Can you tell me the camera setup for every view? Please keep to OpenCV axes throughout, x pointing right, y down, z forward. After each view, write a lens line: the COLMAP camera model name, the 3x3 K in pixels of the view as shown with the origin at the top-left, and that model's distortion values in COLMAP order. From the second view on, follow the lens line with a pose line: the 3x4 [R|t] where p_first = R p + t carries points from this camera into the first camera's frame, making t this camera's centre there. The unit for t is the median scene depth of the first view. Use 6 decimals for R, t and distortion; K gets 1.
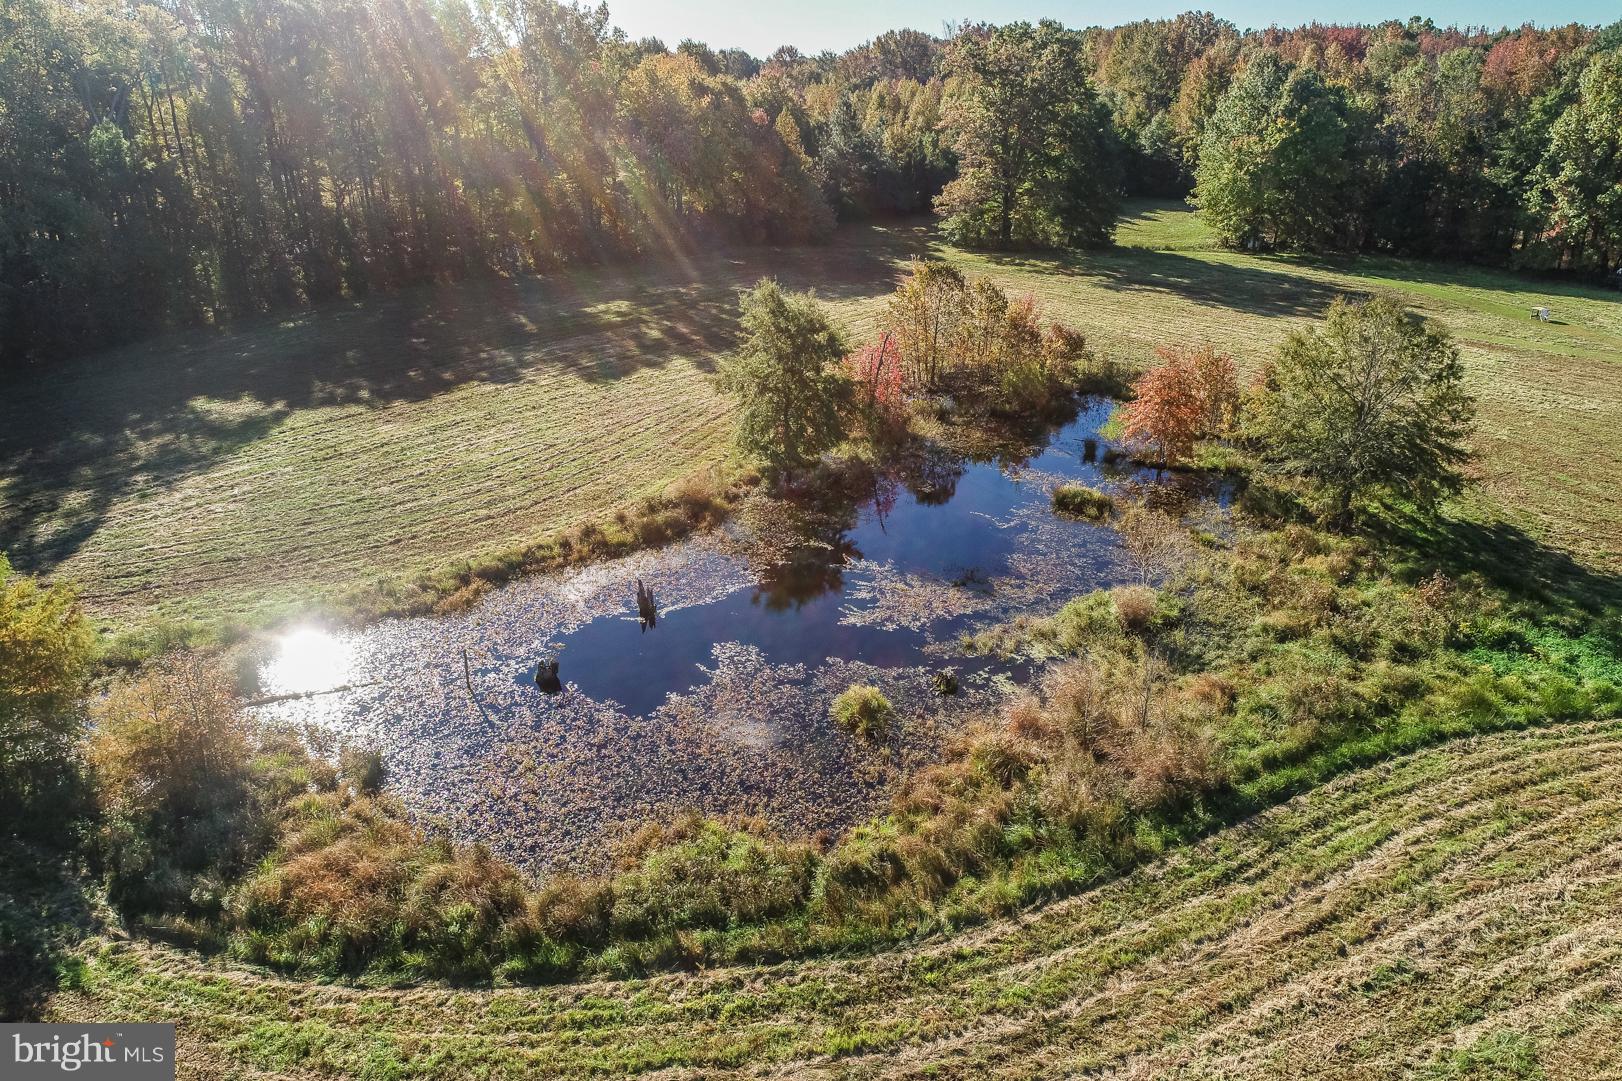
lens RADIAL K [[1099.4, 0, 816.5], [0, 1099.4, 543.3], [0, 0, 1]] dist [-0.007004, -0.002421]
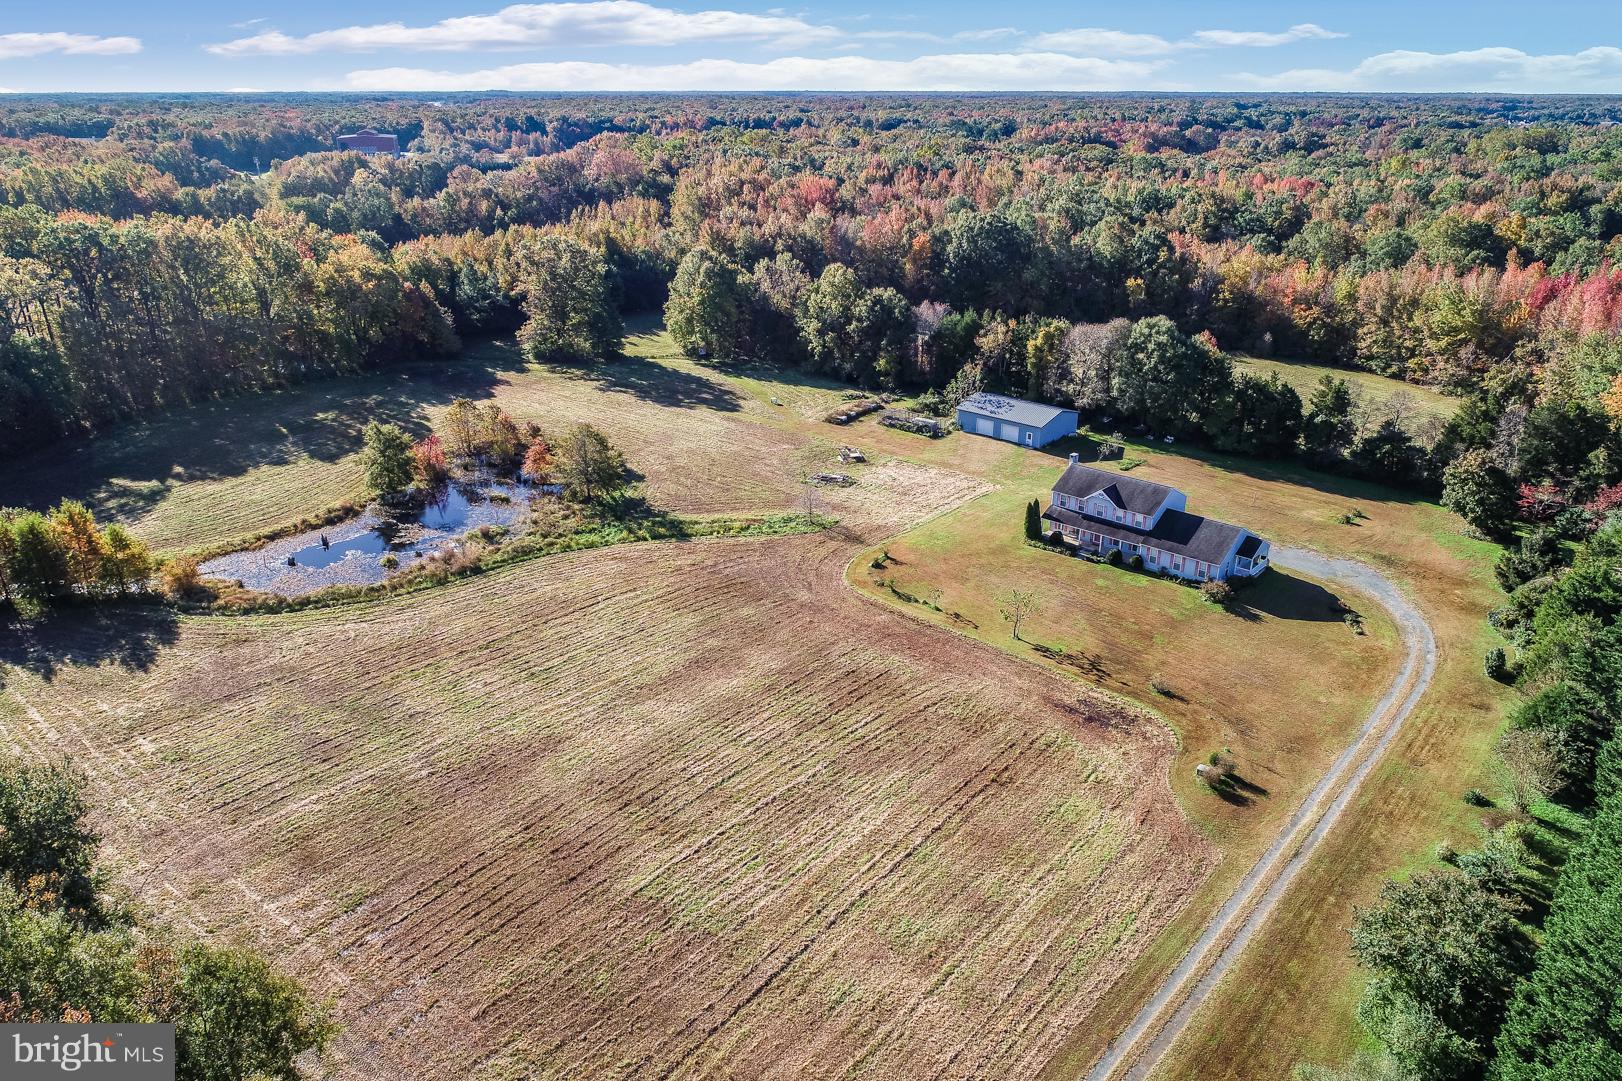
lens RADIAL K [[1099.4, 0, 801.6], [0, 1099.4, 531.2], [0, 0, 1]] dist [-0.007004, -0.002421]
pose [[0.978108, -0.069837, 0.196028, 0.462187], [0.075203, 0.996967, -0.020056, 0.160966], [-0.194033, 0.034359, 0.980393, -1.904130]]
